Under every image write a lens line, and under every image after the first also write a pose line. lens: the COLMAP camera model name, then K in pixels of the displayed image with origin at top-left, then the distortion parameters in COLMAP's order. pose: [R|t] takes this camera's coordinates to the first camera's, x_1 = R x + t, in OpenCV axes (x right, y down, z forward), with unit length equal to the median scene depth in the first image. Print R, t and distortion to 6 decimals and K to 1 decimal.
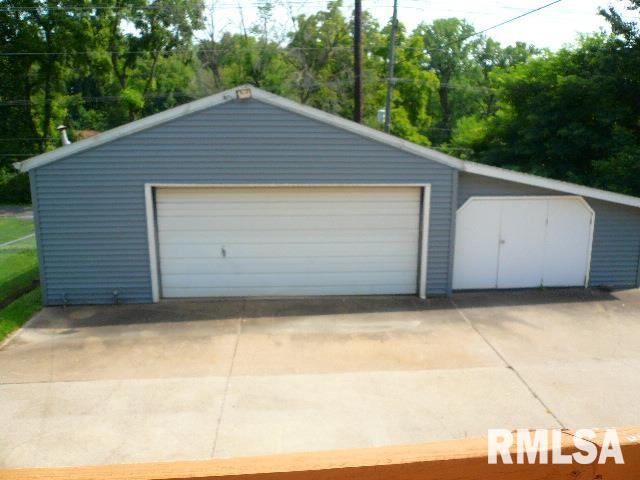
lens RADIAL K [[551.4, 0, 319.8], [0, 551.4, 236.0], [0, 0, 1]] dist [-0.099500, 0.072785]
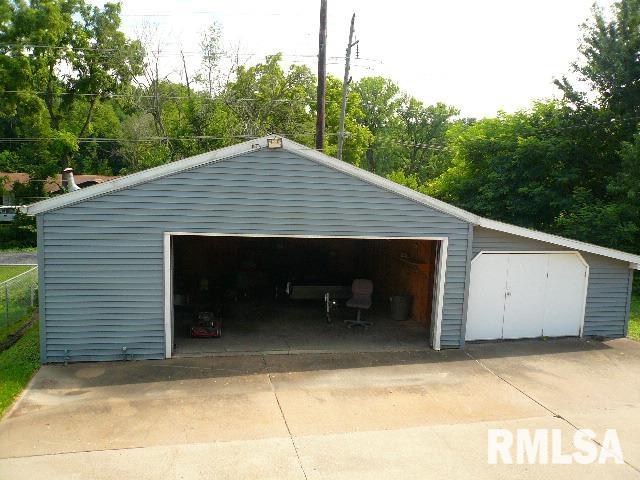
lens RADIAL K [[551.4, 0, 320.8], [0, 551.4, 243.1], [0, 0, 1]] dist [-0.099500, 0.072785]
pose [[0.988641, 0.015723, 0.149473, -0.177097], [-0.003976, 0.996901, -0.078568, -0.002947], [-0.150245, 0.077081, 0.985639, 0.022557]]
